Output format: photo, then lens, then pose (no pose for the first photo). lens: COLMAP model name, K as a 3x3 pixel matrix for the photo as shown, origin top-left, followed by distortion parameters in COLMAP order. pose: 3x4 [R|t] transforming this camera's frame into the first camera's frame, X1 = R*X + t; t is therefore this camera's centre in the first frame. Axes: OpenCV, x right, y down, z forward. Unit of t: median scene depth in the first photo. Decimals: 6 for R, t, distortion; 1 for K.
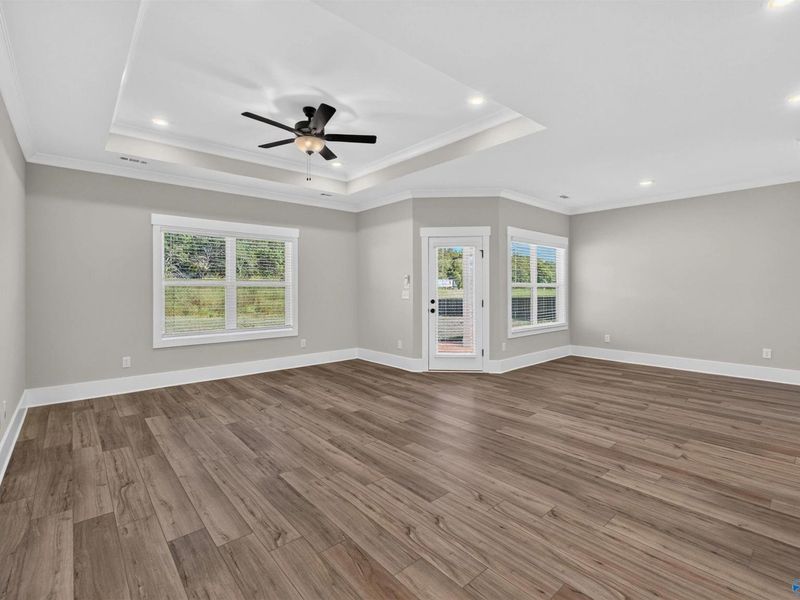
lens RADIAL K [[378.2, 0, 396.7], [0, 378.2, 290.0], [0, 0, 1]] dist [0.000625, -0.000117]
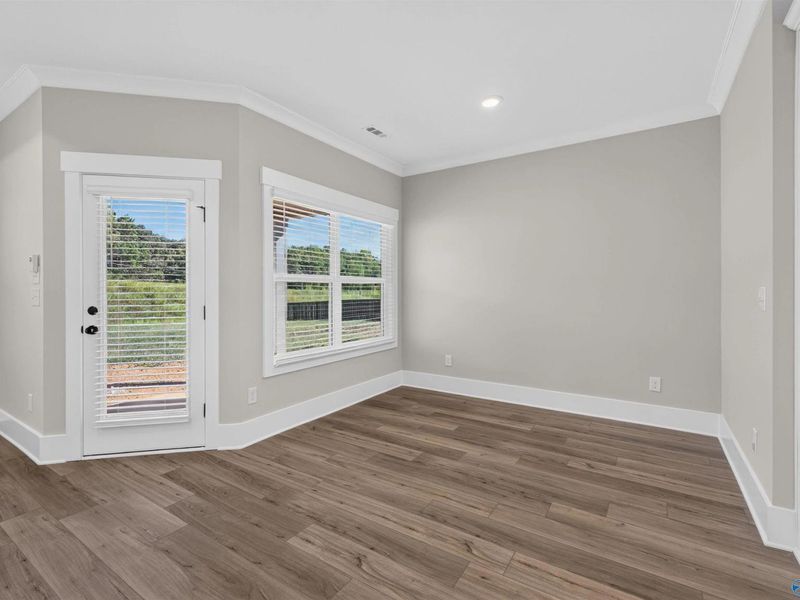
lens RADIAL K [[385.4, 0, 400.5], [0, 385.4, 296.2], [0, 0, 1]] dist [-0.000642, -0.000755]
pose [[0.961016, -0.004519, 0.276455, 0.339774], [0.001577, 0.999940, 0.010864, 0.008085], [-0.276487, -0.010004, 0.960965, 0.438843]]
